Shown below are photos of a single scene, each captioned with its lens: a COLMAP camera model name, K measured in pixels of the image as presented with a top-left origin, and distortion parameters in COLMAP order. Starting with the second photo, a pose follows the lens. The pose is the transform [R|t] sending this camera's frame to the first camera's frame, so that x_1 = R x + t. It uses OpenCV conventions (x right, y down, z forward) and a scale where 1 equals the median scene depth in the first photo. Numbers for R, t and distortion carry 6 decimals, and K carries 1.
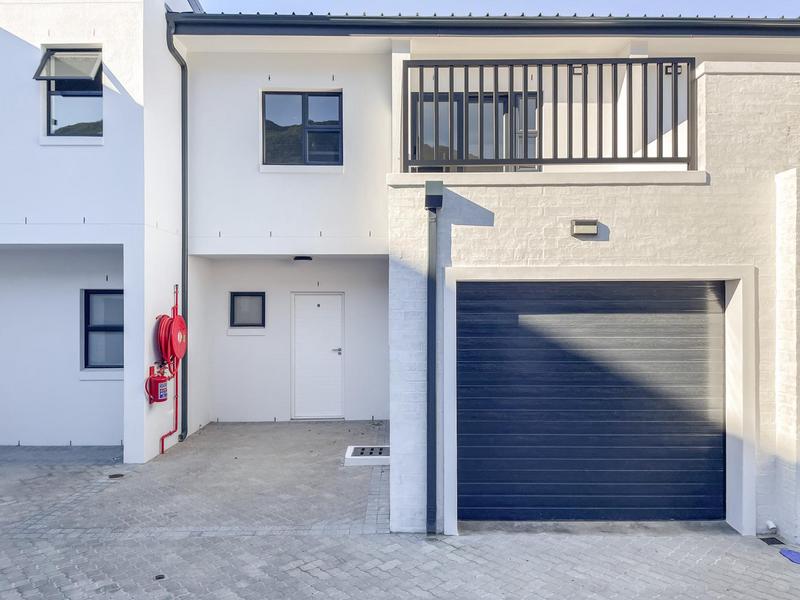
lens RADIAL K [[618.0, 0, 402.5], [0, 618.0, 299.5], [0, 0, 1]] dist [0.052397, -0.061145]
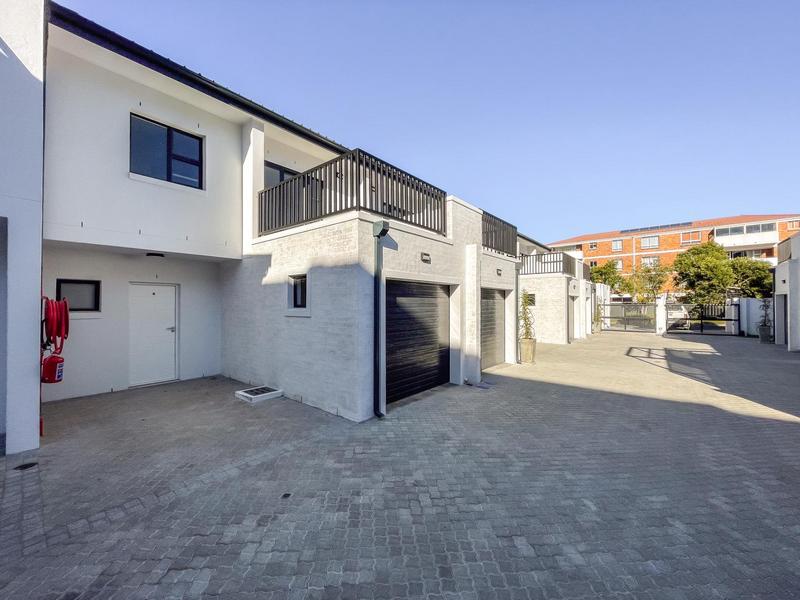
lens RADIAL K [[331.1, 0, 398.4], [0, 331.1, 299.9], [0, 0, 1]] dist [-0.005864, 0.001333]
pose [[0.627997, 0.014697, 0.778077, -0.650871], [-0.009157, 0.999892, -0.011496, 0.047272], [-0.778162, 0.000095, 0.628064, 0.343426]]
